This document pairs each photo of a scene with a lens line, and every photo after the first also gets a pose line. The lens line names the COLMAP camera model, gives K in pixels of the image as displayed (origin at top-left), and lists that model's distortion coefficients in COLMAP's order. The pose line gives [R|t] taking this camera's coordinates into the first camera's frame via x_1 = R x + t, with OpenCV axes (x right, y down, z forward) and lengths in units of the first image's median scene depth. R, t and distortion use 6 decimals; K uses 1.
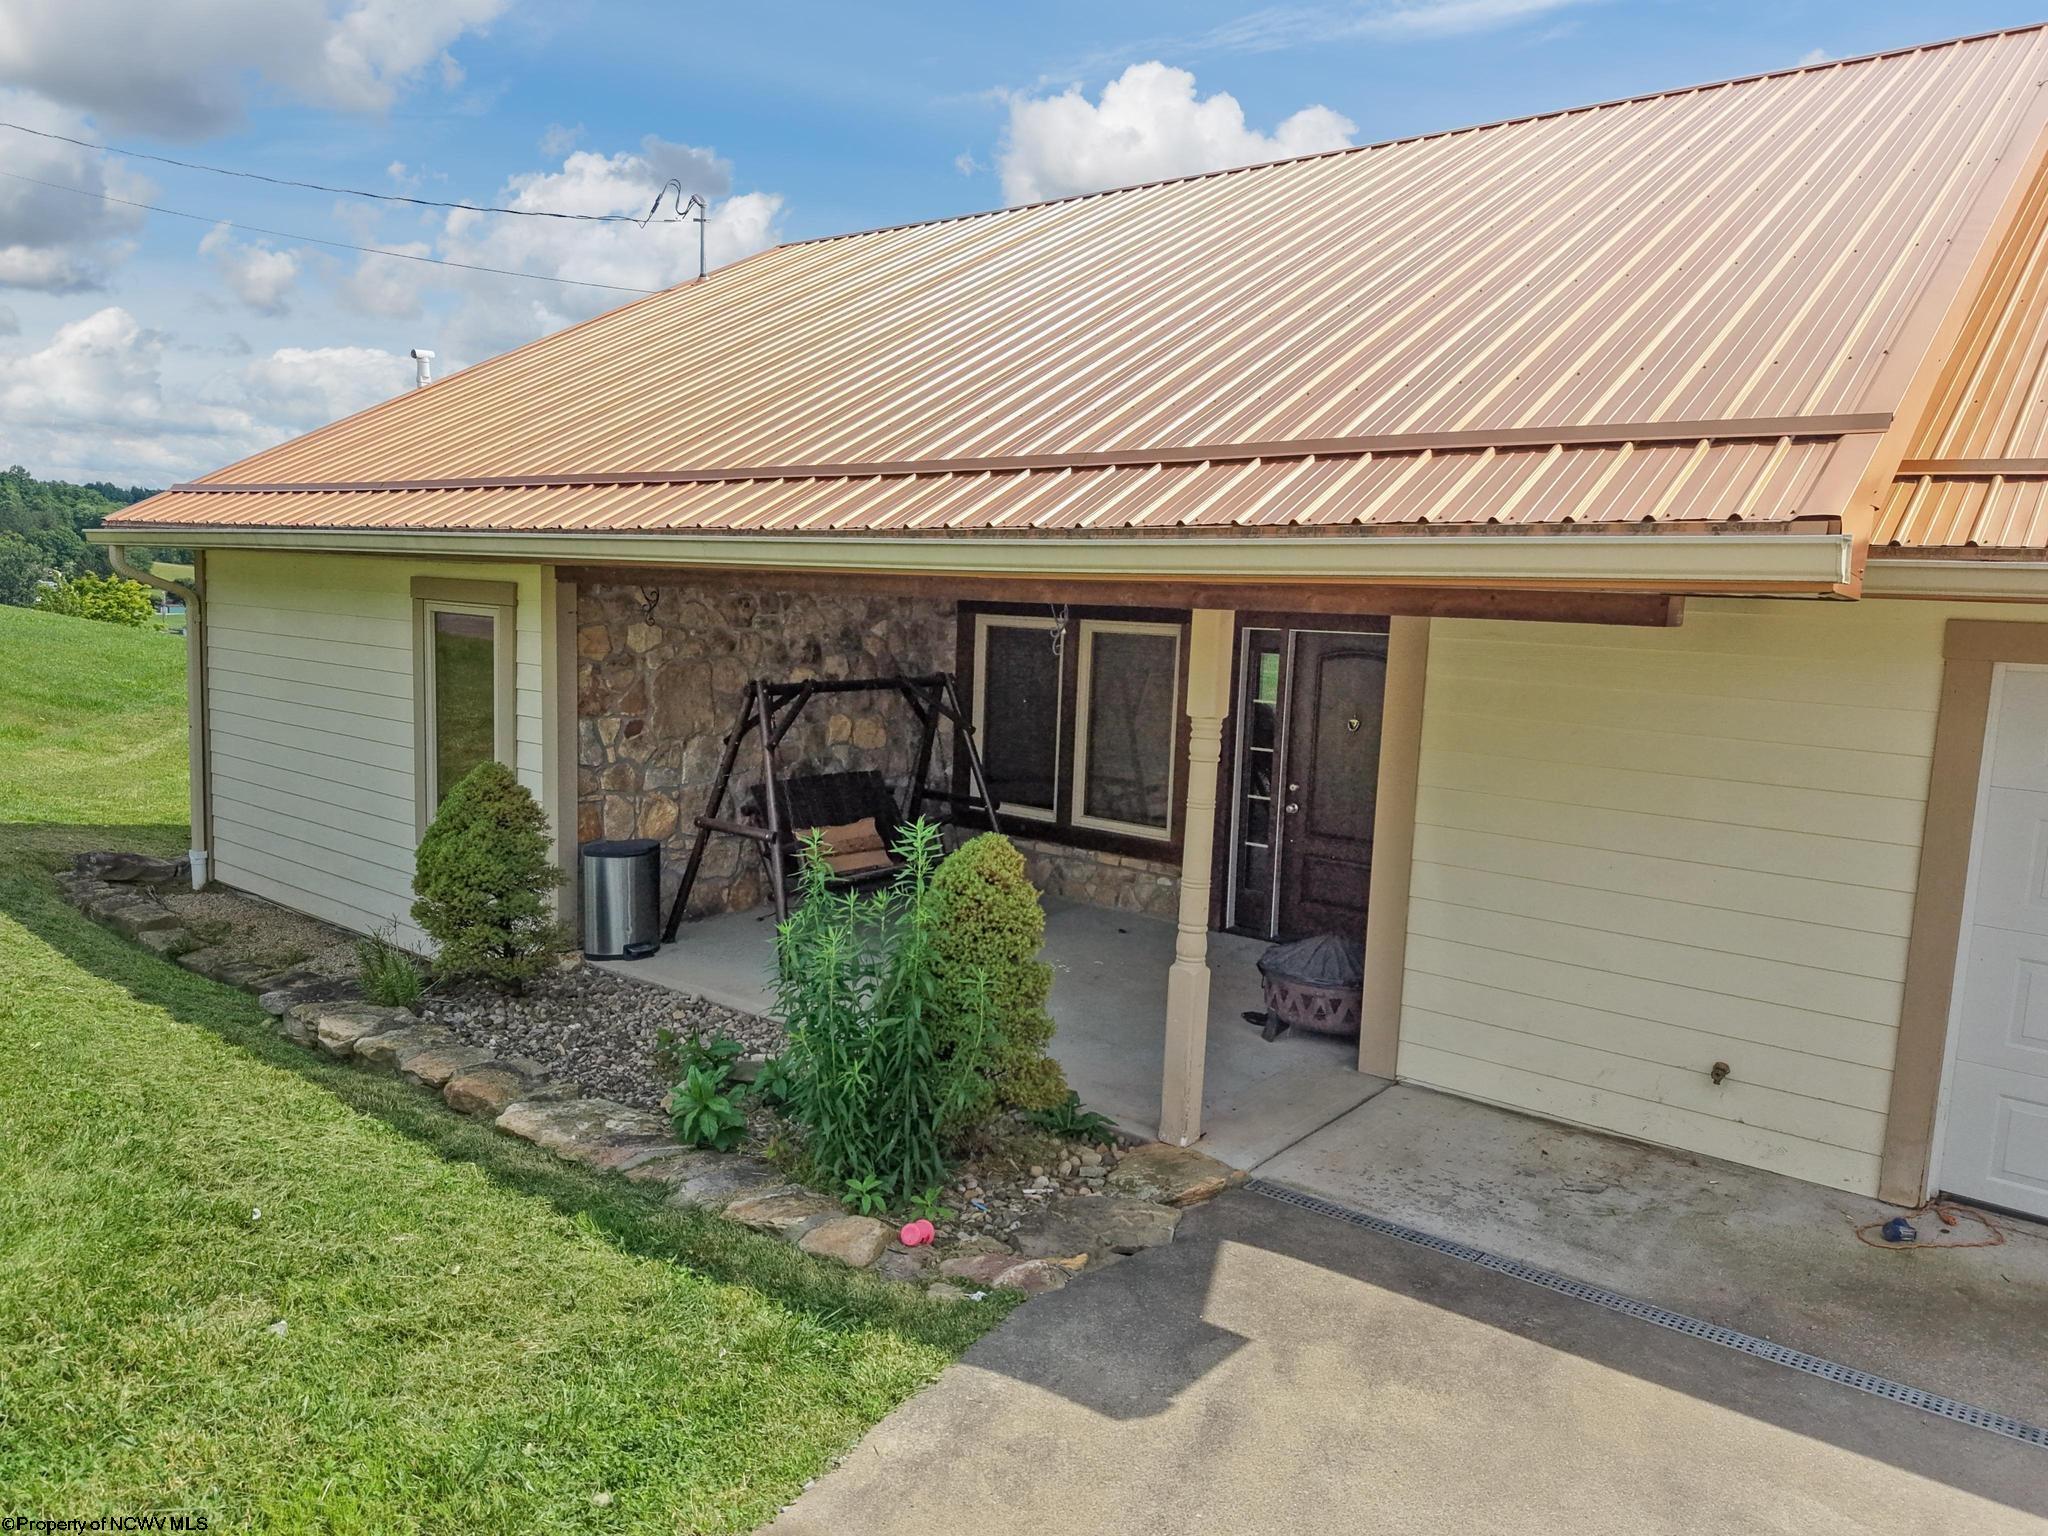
lens RADIAL K [[1406.9, 0, 1024.0], [0, 1406.9, 768.0], [0, 0, 1]] dist [0.020432, -0.002462]
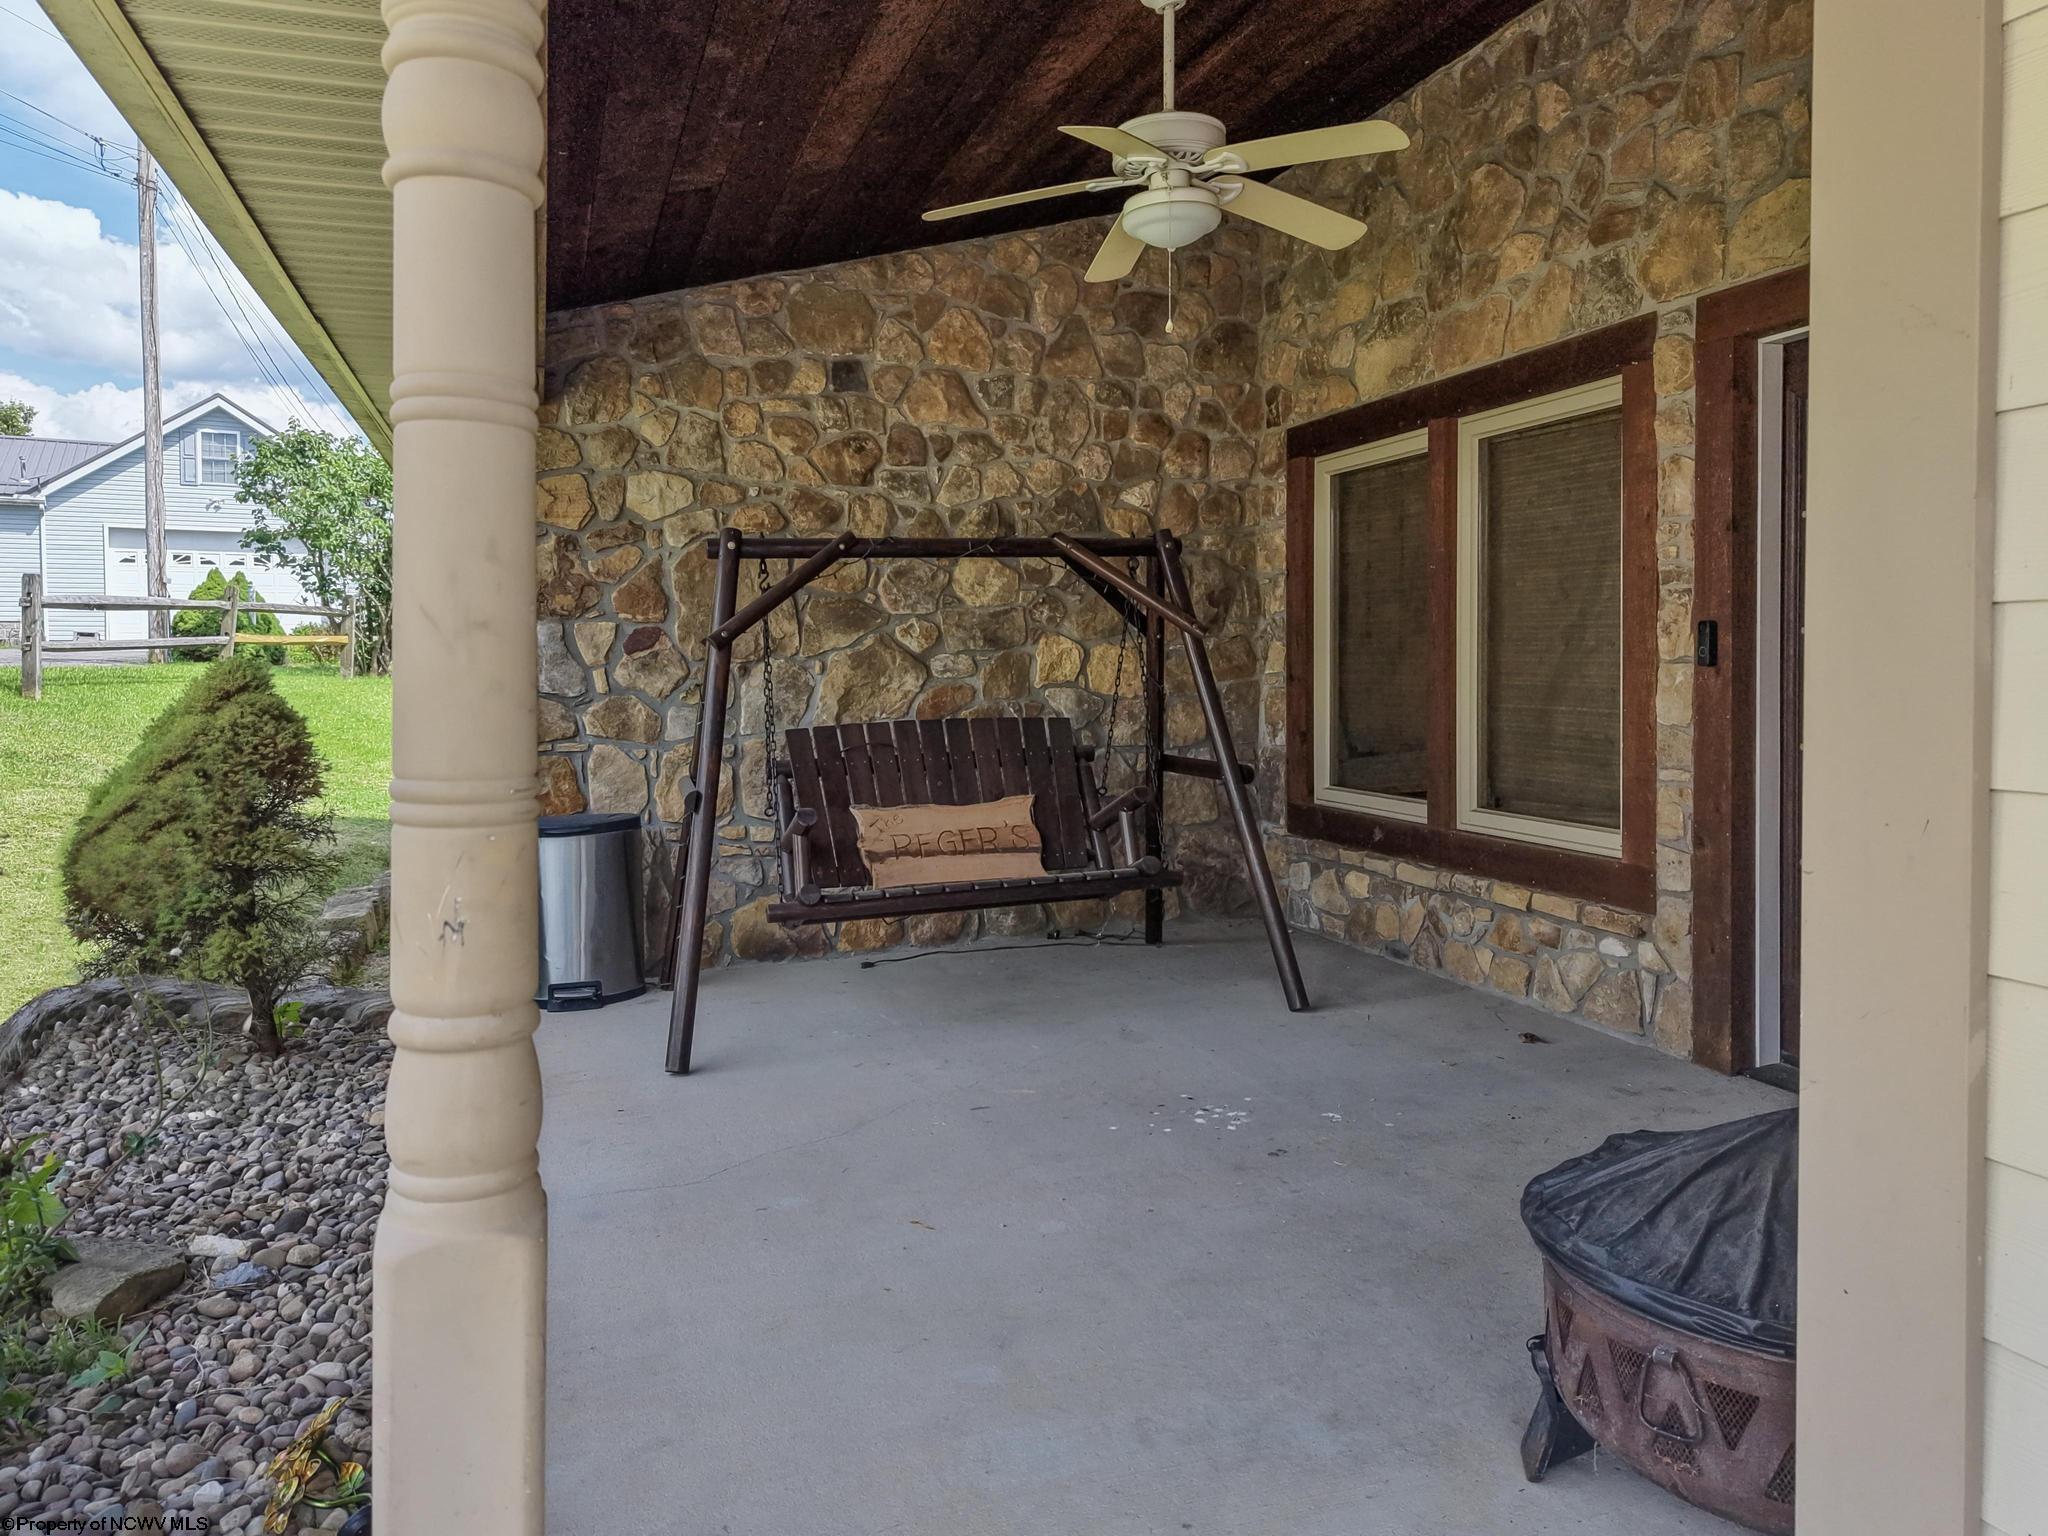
lens RADIAL K [[1379.7, 0, 1026.5], [0, 1379.7, 733.7], [0, 0, 1]] dist [0.079237, 0.000038]
pose [[0.840075, -0.022020, -0.542024, 0.203428], [-0.026272, 0.996352, -0.081195, 0.059460], [0.541834, 0.082450, 0.836431, 0.575379]]
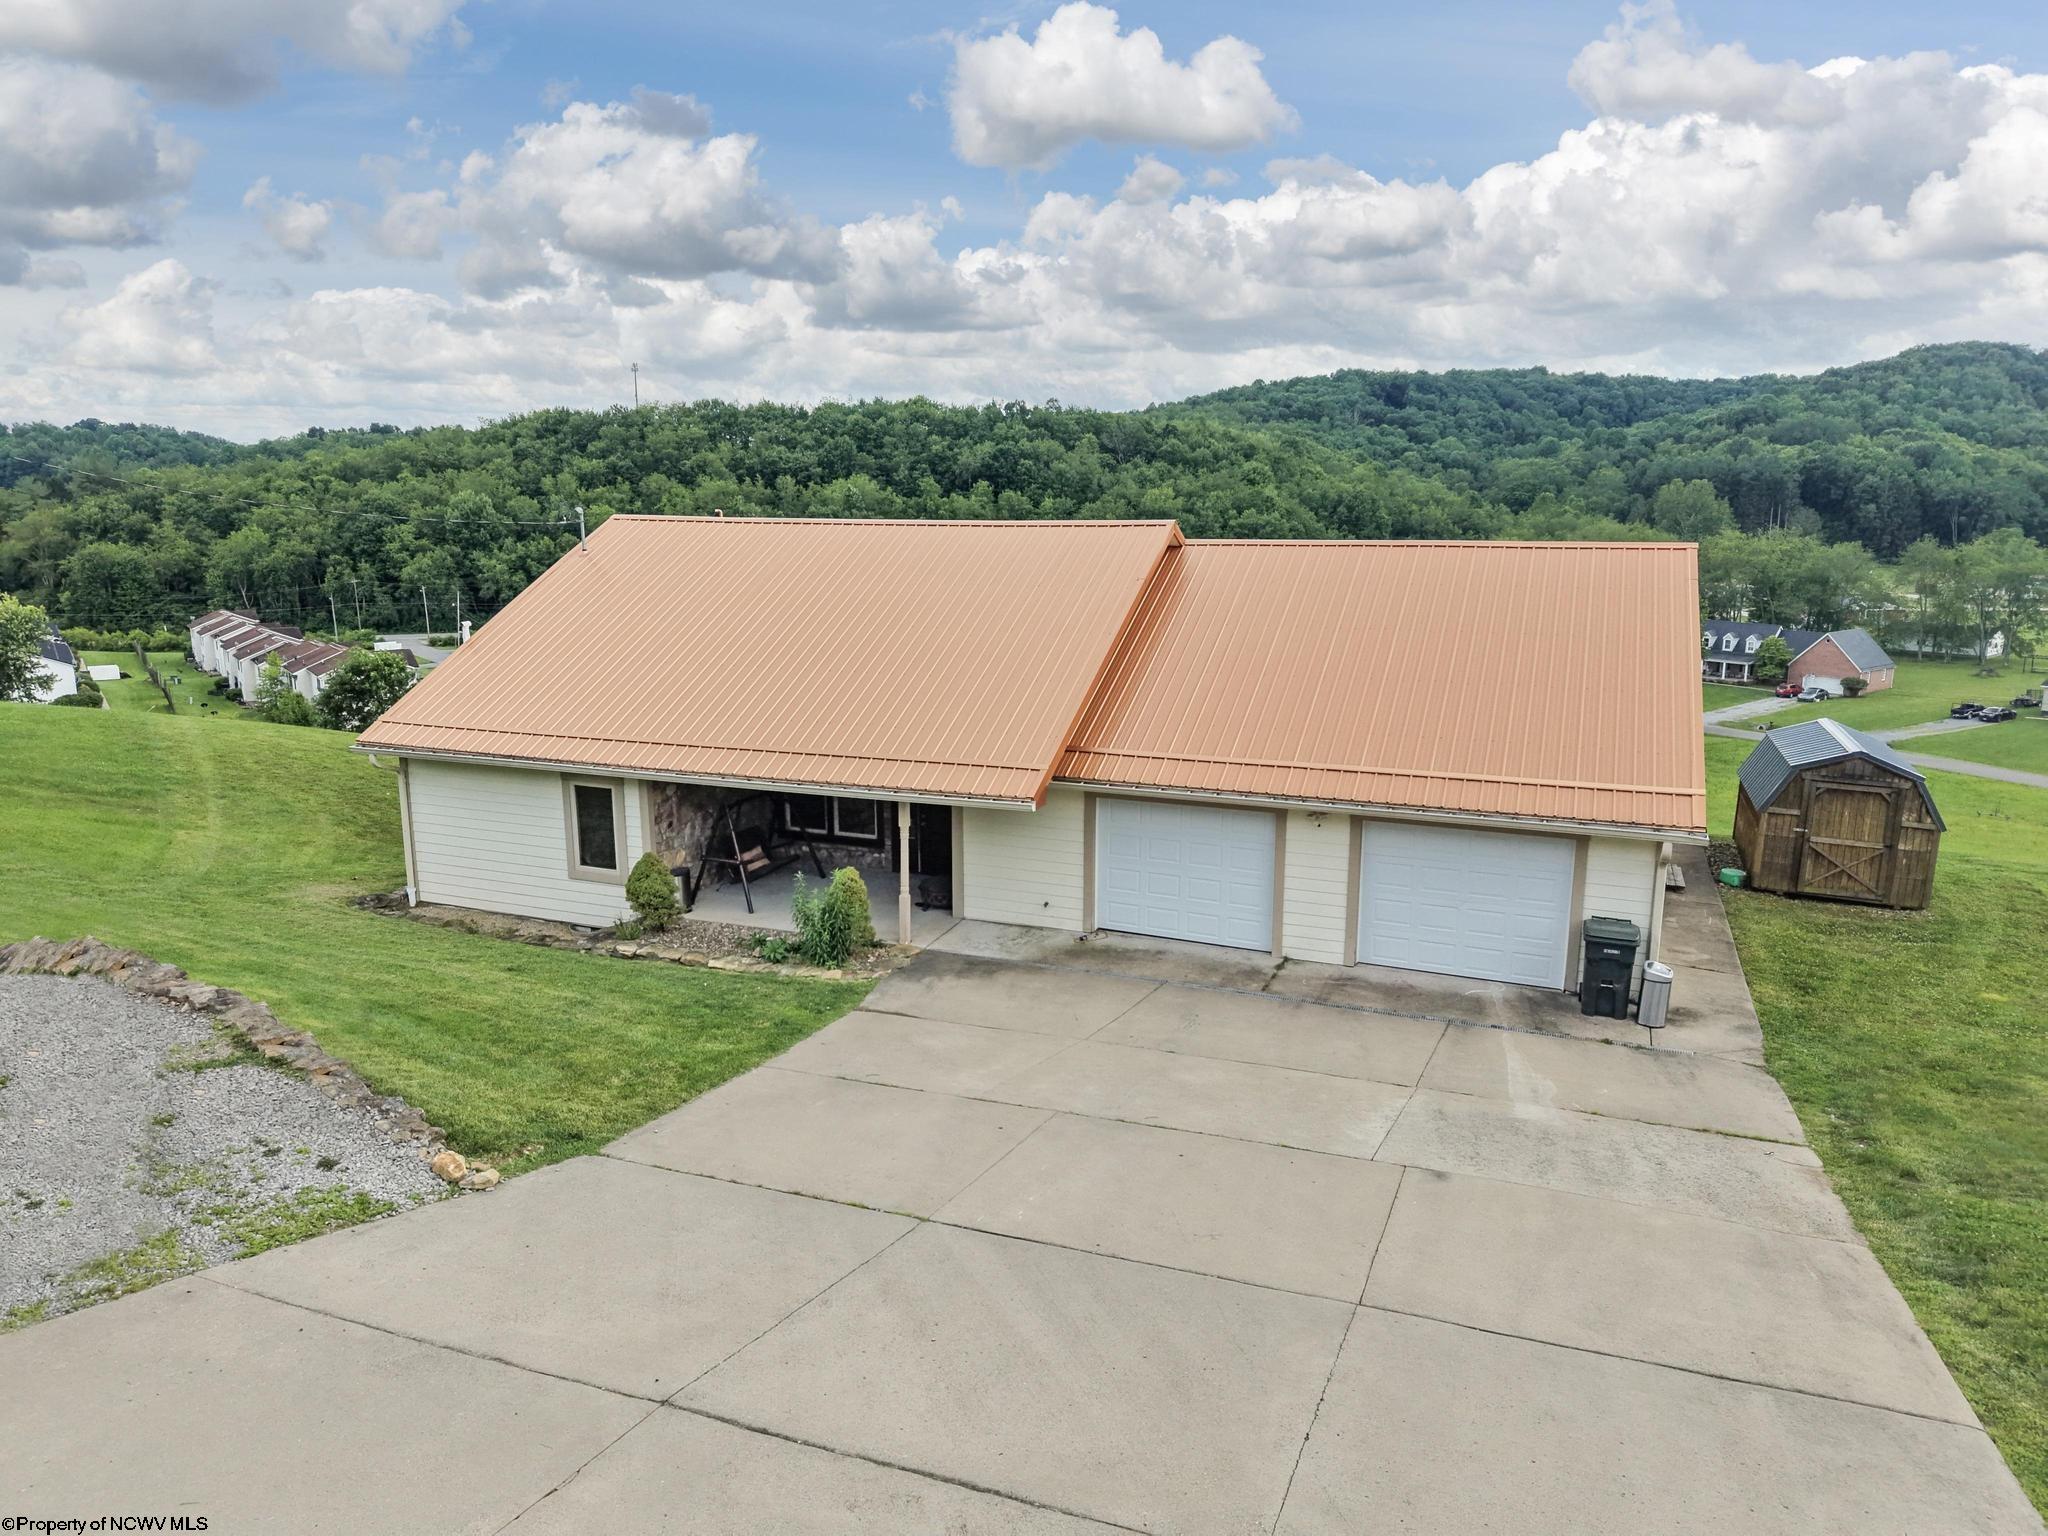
lens RADIAL K [[1330.1, 0, 1048.2], [0, 1330.1, 794.1], [0, 0, 1]] dist [0.000992, -0.001887]
pose [[0.949896, -0.106392, 0.293900, -0.331723], [0.074356, 0.990210, 0.118135, -0.321277], [-0.303592, -0.090362, 0.948508, -1.519149]]
